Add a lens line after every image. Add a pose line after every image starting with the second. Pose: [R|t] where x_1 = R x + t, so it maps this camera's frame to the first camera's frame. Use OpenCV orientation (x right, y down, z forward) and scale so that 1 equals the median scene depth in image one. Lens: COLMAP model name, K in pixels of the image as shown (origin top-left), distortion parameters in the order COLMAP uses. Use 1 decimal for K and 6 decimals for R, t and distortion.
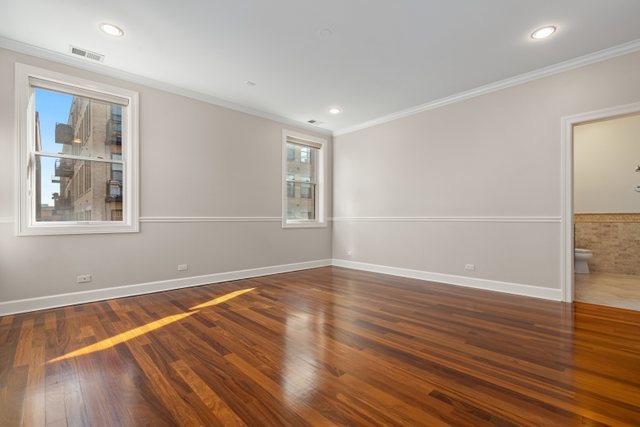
lens RADIAL K [[300.4, 0, 320.0], [0, 300.4, 213.5], [0, 0, 1]] dist [-0.018911, -0.000152]
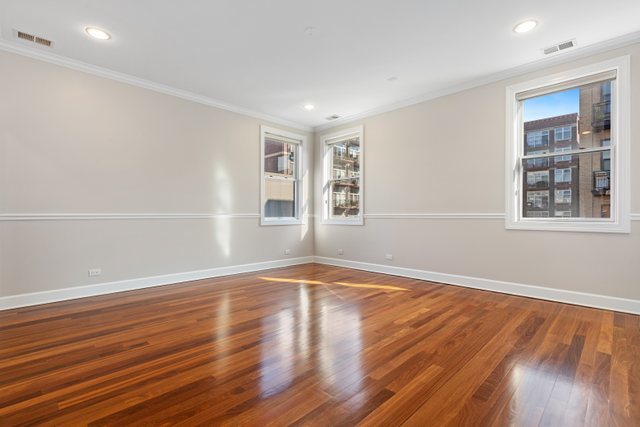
lens RADIAL K [[300.4, 0, 320.0], [0, 300.4, 213.5], [0, 0, 1]] dist [-0.018911, -0.000152]
pose [[0.037788, -0.002312, -0.999283, 0.168370], [0.015752, 0.999874, -0.001718, 0.001921], [0.999162, -0.015676, 0.037819, 0.166084]]
